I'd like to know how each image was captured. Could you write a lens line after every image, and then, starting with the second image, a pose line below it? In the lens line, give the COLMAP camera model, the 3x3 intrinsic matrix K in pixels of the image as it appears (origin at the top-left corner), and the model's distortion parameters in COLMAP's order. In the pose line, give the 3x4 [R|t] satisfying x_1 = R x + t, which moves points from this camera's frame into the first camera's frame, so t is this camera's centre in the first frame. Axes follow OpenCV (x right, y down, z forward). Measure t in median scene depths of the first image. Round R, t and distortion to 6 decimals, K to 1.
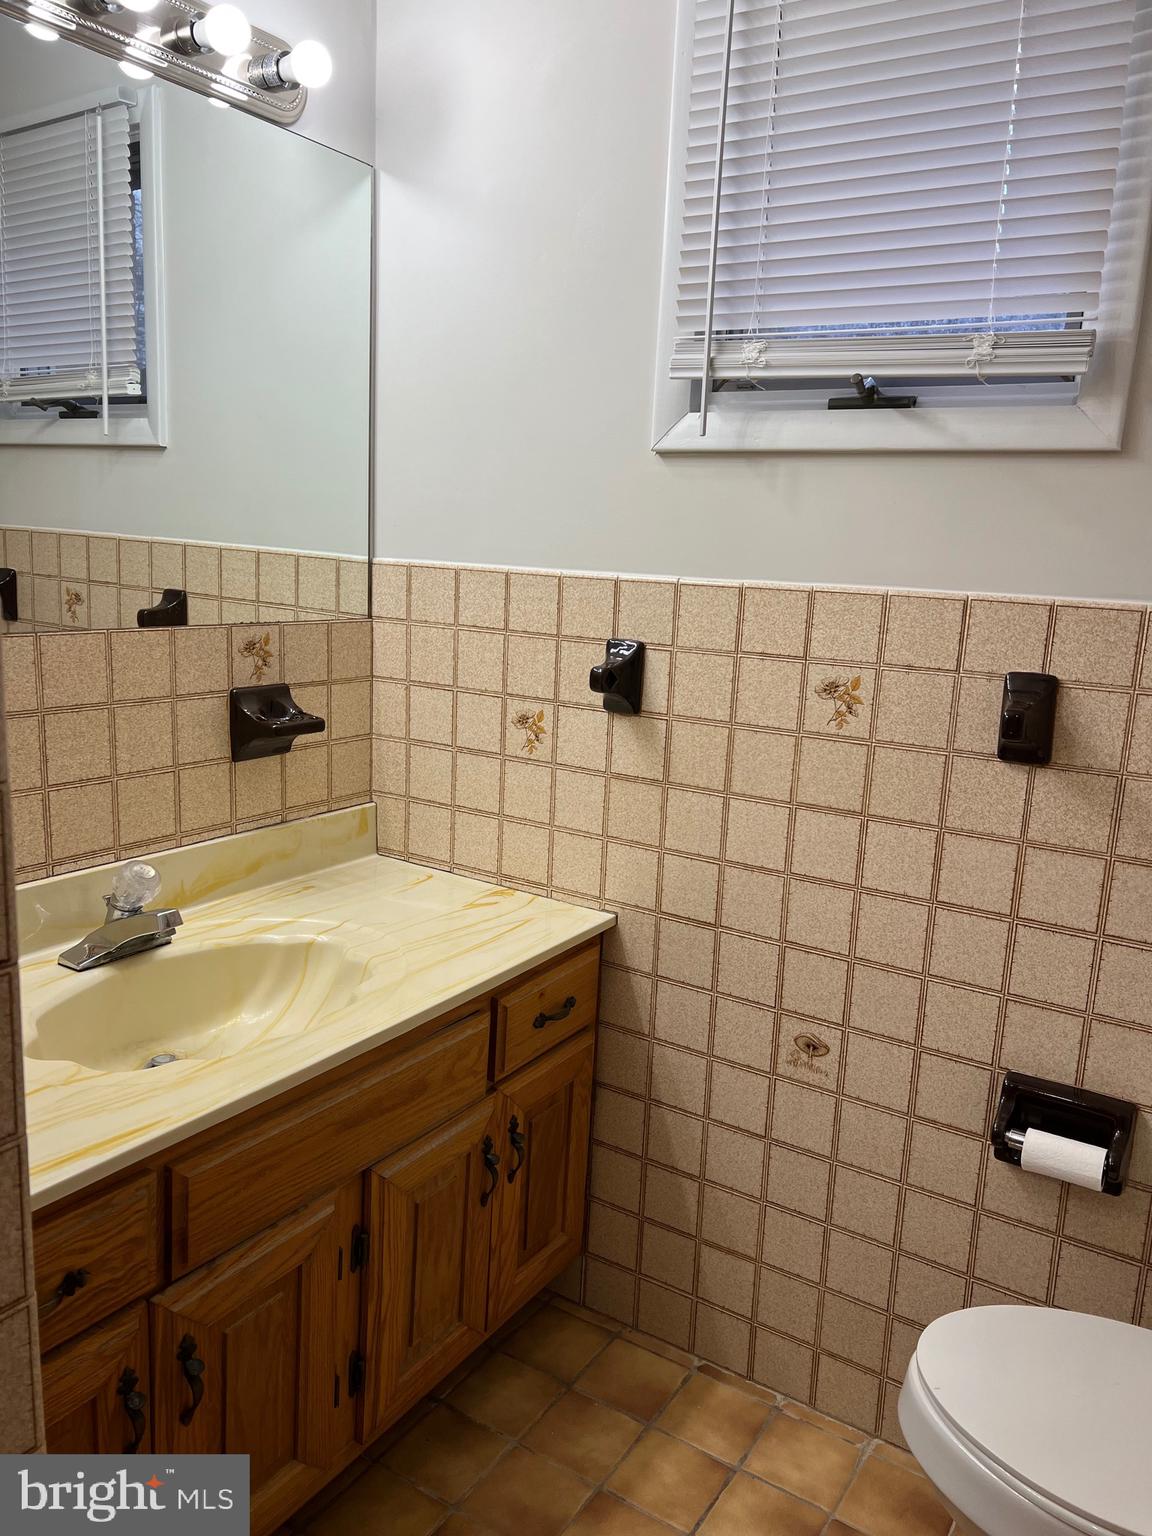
lens RADIAL K [[1171.4, 0, 576.0], [0, 1171.4, 768.0], [0, 0, 1]] dist [-0.015544, -0.003727]
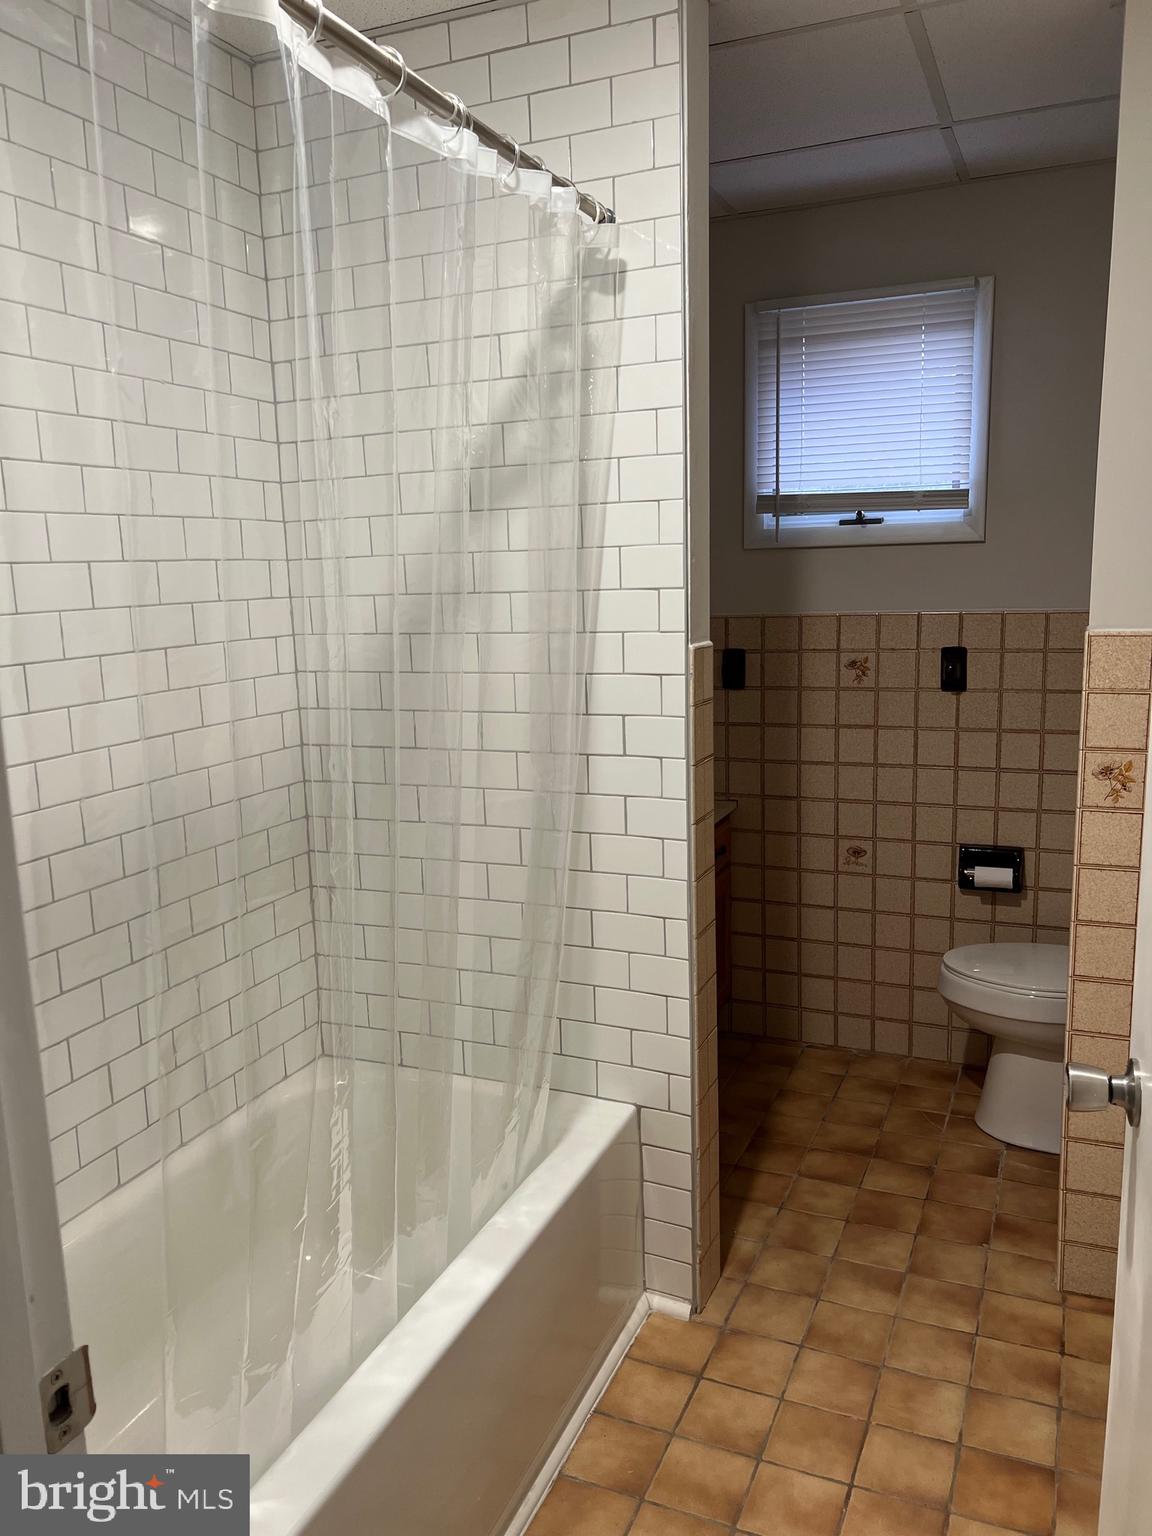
lens RADIAL K [[1146.6, 0, 576.0], [0, 1146.6, 768.0], [0, 0, 1]] dist [-0.009912, -0.005922]
pose [[0.985632, -0.090742, 0.142463, -0.544827], [0.095175, 0.995156, -0.024605, 0.111761], [-0.139540, 0.037811, 0.989494, -0.854860]]
